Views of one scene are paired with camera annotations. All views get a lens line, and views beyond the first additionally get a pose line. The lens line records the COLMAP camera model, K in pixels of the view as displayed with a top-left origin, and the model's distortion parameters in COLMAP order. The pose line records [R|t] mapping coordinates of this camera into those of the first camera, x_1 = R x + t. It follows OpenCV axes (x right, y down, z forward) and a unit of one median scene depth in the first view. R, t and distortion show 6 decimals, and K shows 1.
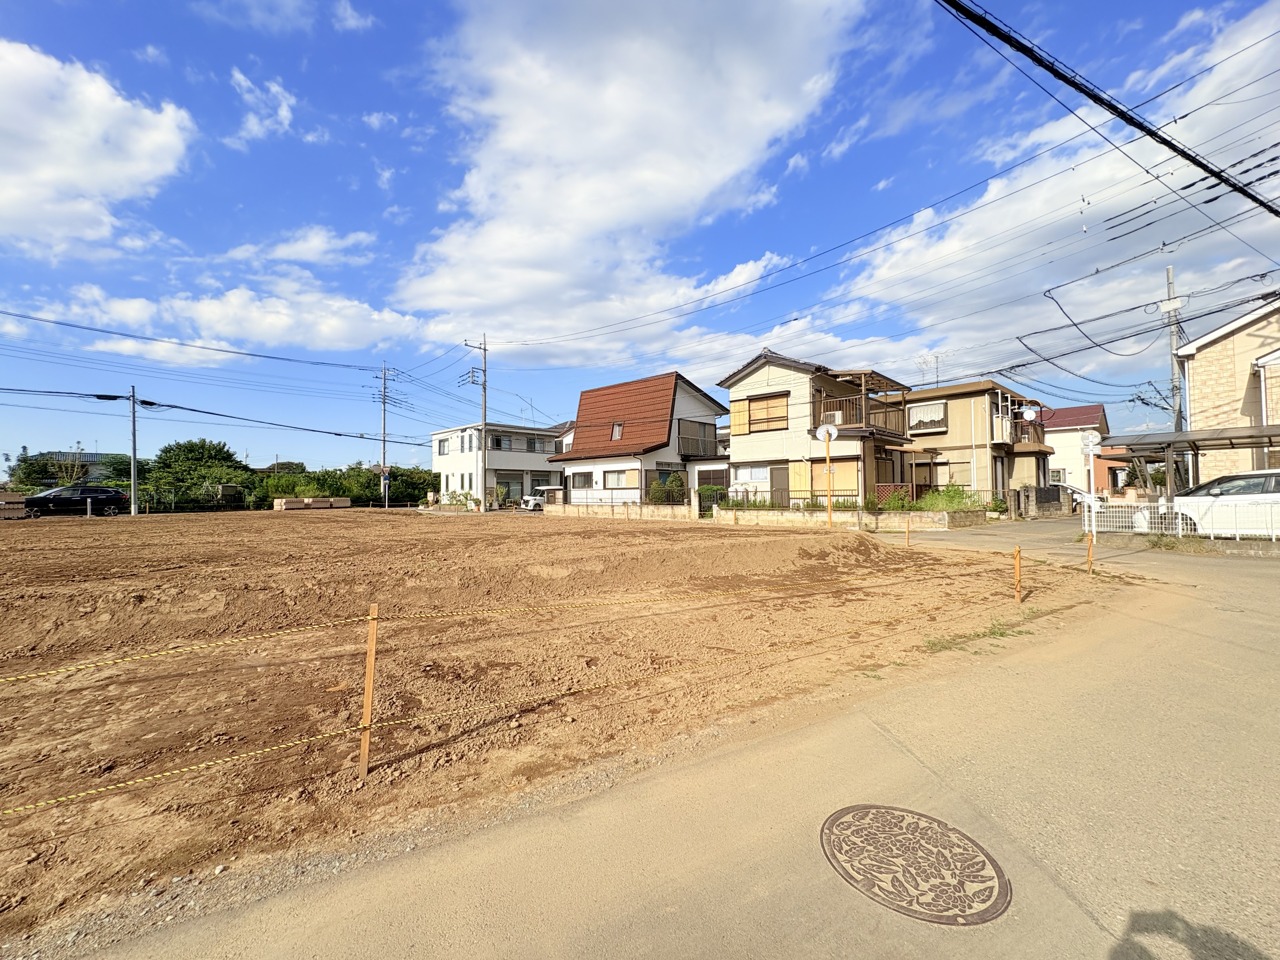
lens RADIAL K [[511.6, 0, 626.5], [0, 511.6, 501.7], [0, 0, 1]] dist [-0.000309, 0.000410]
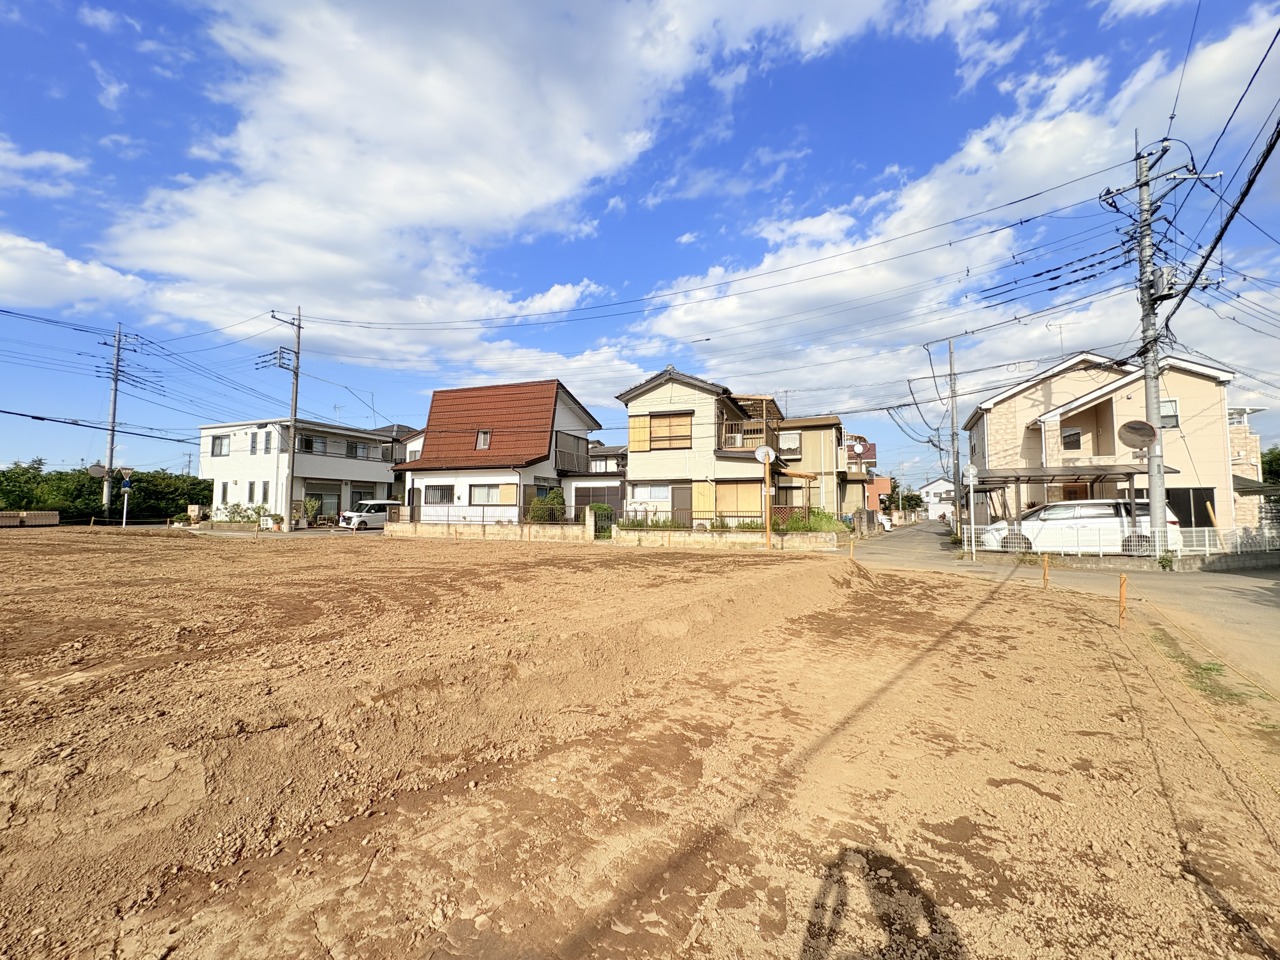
lens RADIAL K [[511.6, 0, 629.3], [0, 511.6, 488.0], [0, 0, 1]] dist [-0.000309, 0.000410]
pose [[0.924161, 0.027657, 0.381000, -0.123741], [-0.006038, 0.998309, -0.057820, -0.005737], [-0.381955, 0.051135, 0.922765, 0.101341]]
